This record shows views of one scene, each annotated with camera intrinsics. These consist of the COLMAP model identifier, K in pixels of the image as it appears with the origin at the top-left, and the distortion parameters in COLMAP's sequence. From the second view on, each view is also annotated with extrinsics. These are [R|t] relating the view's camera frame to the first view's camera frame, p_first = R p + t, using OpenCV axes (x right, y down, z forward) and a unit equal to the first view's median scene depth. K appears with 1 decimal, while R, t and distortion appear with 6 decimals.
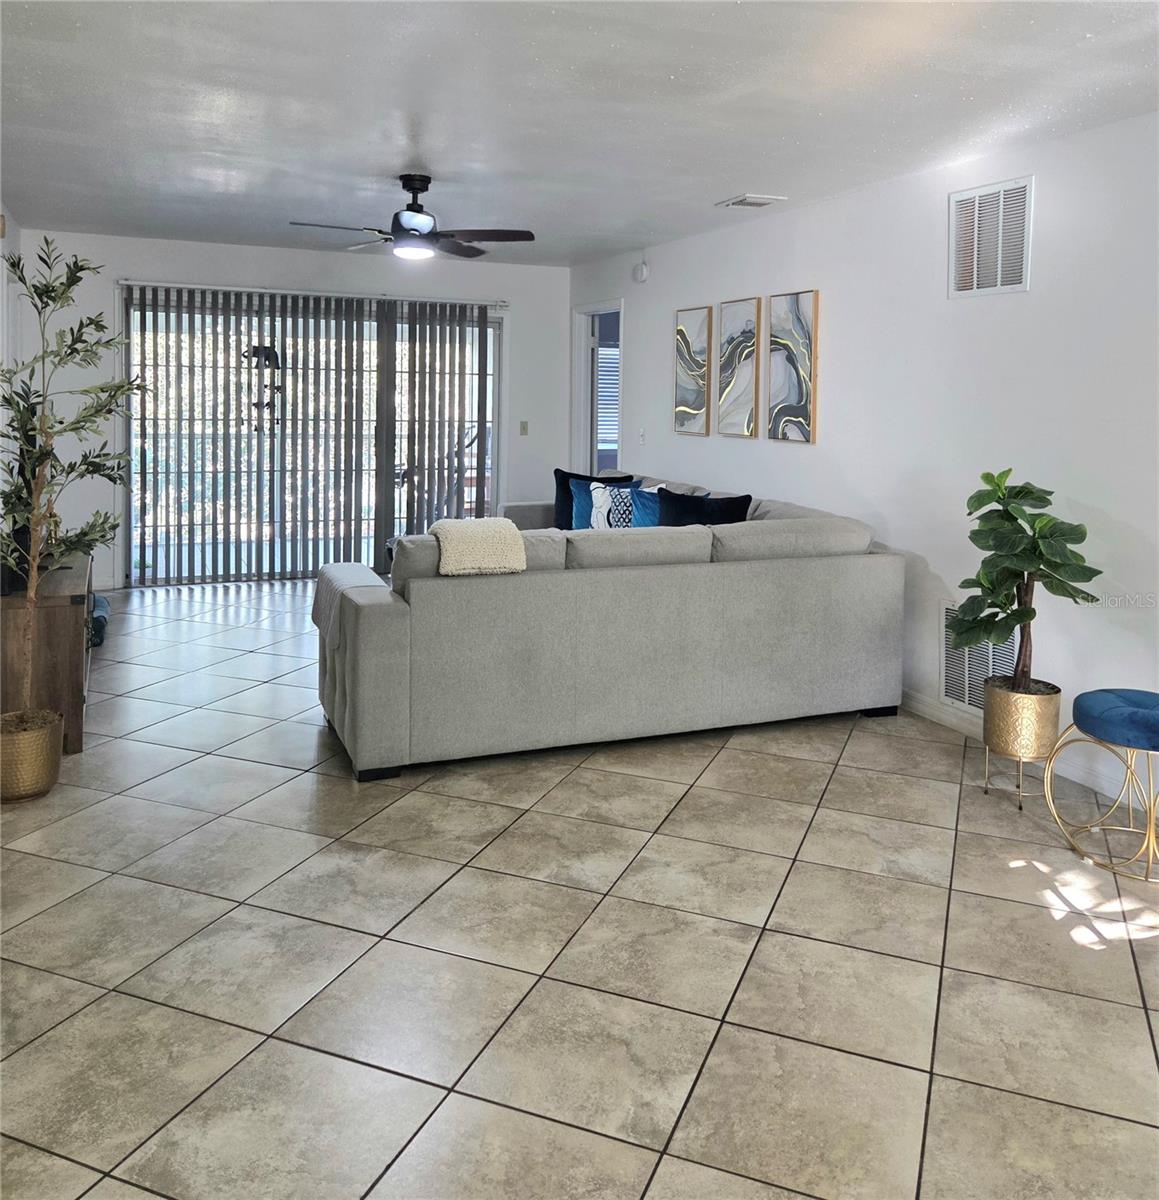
lens RADIAL K [[1058.6, 0, 579.5], [0, 1058.6, 600.0], [0, 0, 1]] dist [0.004095, 0.010047]
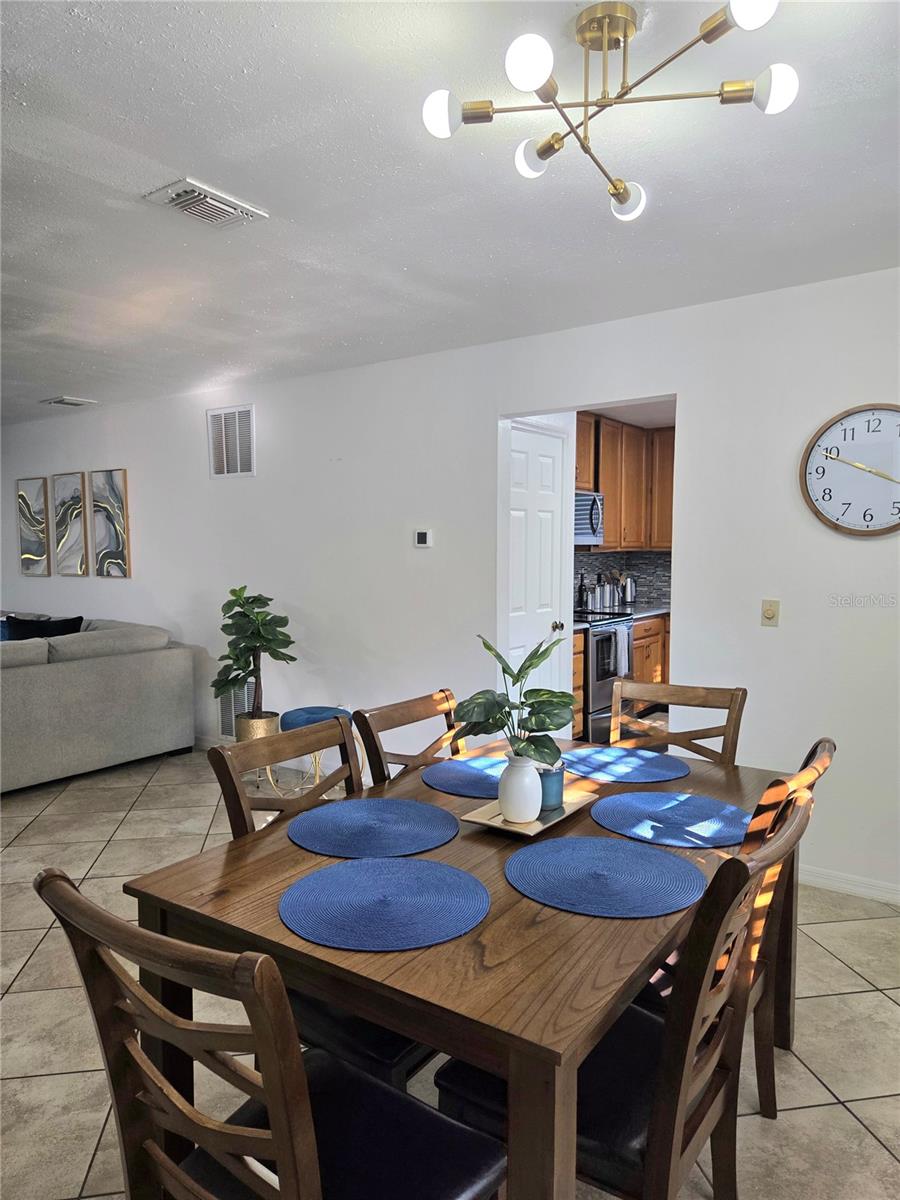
lens RADIAL K [[828.1, 0, 448.6], [0, 828.1, 635.0], [0, 0, 1]] dist [0.004842, 0.000215]
pose [[0.853084, -0.070209, 0.517028, 0.013821], [0.113445, 0.992159, -0.052453, 0.040312], [-0.509291, 0.103401, 0.854360, -0.171586]]
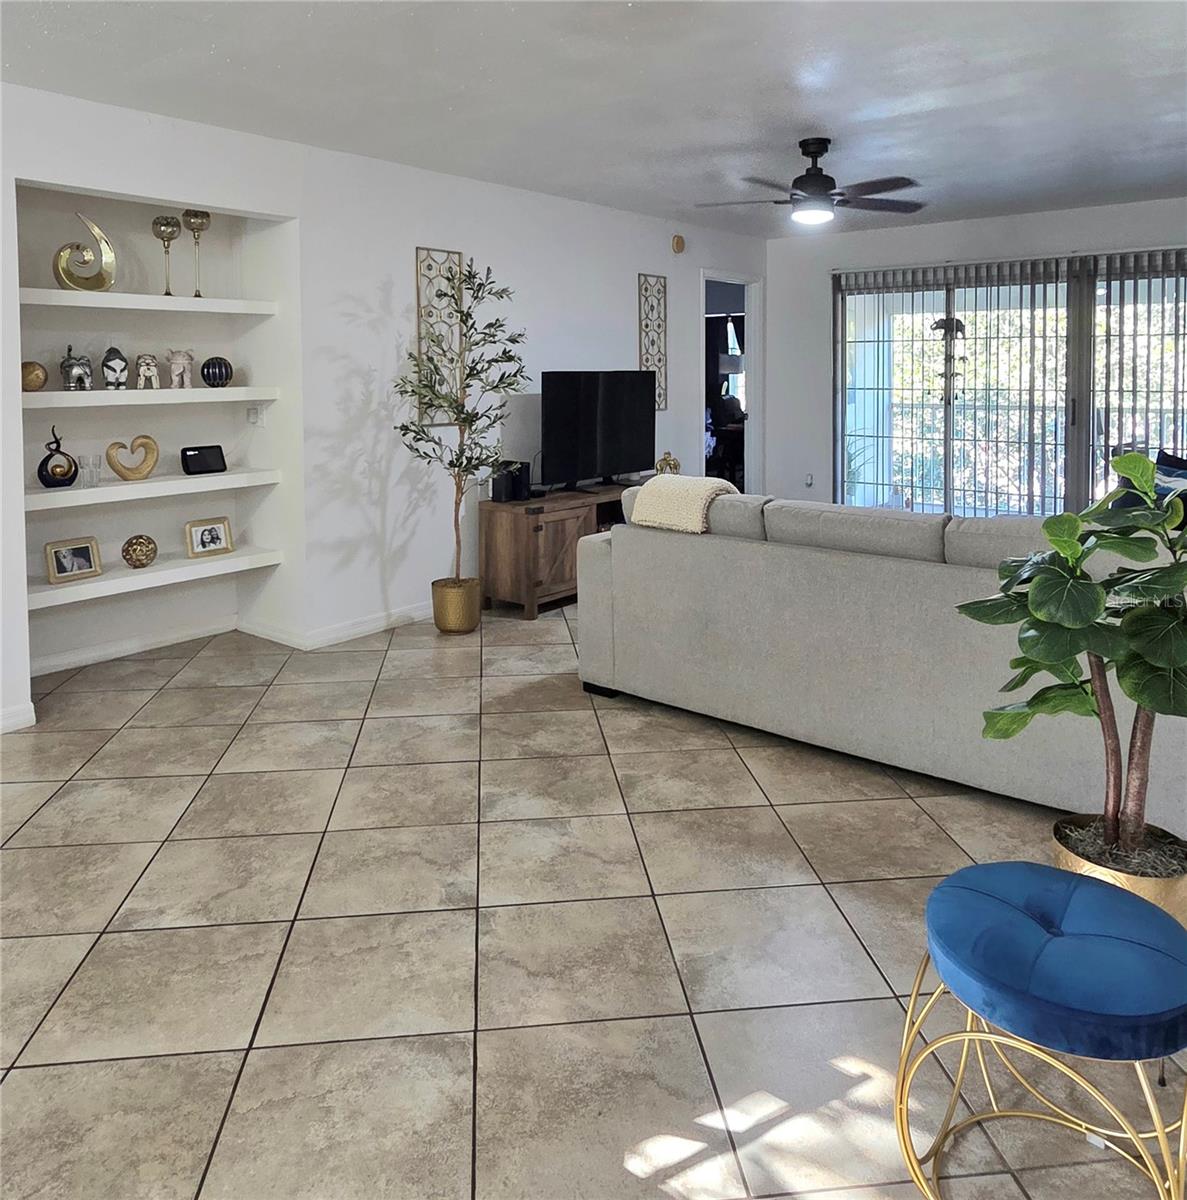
lens RADIAL K [[914.9, 0, 593.5], [0, 914.9, 600.0], [0, 0, 1]] dist [-0.037531, 0.053717]
pose [[0.473587, 0.203842, -0.856834, 0.450537], [-0.154136, 0.977017, 0.147240, -0.055238], [0.867155, 0.062338, 0.494122, 0.333694]]
